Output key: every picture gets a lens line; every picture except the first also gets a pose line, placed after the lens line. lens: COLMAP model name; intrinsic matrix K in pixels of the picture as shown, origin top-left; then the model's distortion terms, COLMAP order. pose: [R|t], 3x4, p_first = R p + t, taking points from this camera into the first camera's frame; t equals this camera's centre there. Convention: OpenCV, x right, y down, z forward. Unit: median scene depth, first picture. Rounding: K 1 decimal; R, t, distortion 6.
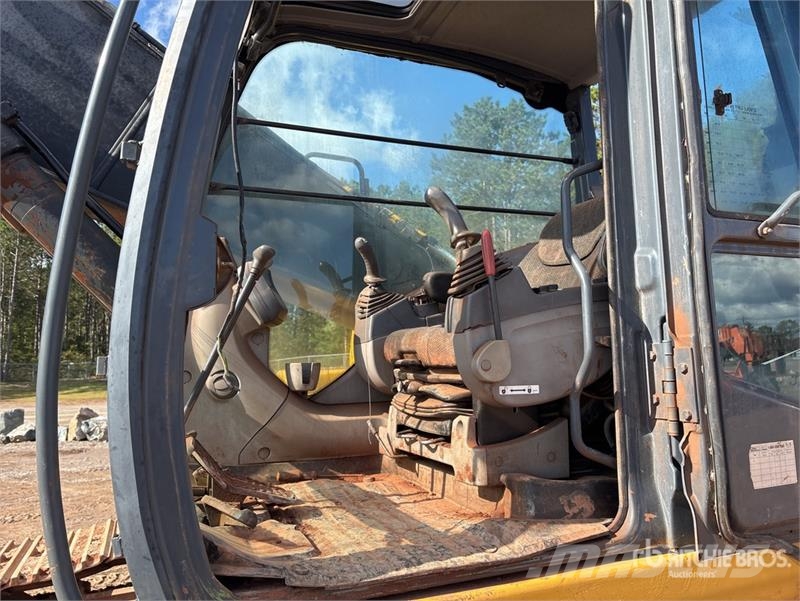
lens RADIAL K [[605.1, 0, 392.3], [0, 605.1, 289.0], [0, 0, 1]] dist [0.025739, -0.011471]
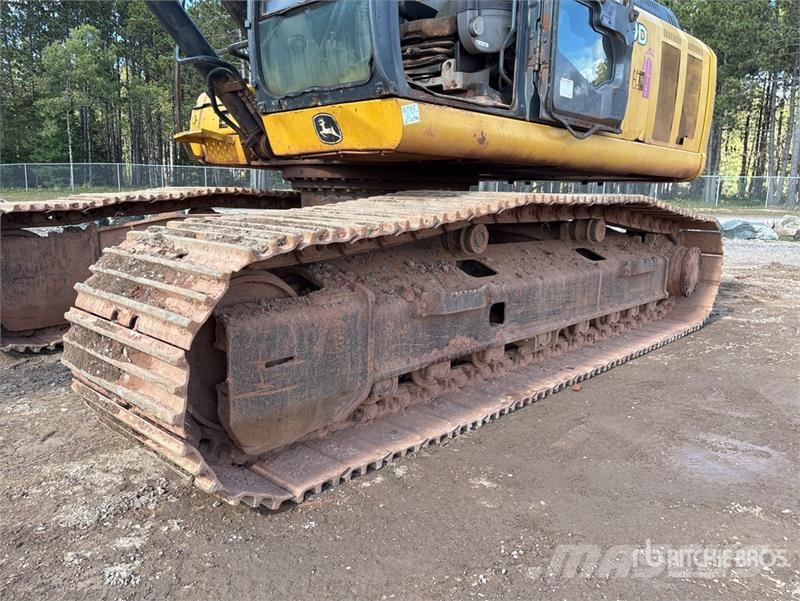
lens RADIAL K [[617.3, 0, 397.4], [0, 617.3, 290.3], [0, 0, 1]] dist [0.004050, -0.006876]
pose [[0.911128, -0.028715, 0.411121, -1.042447], [-0.087246, 0.961520, 0.260513, 0.474550], [-0.402782, -0.273230, 0.873563, -1.124957]]
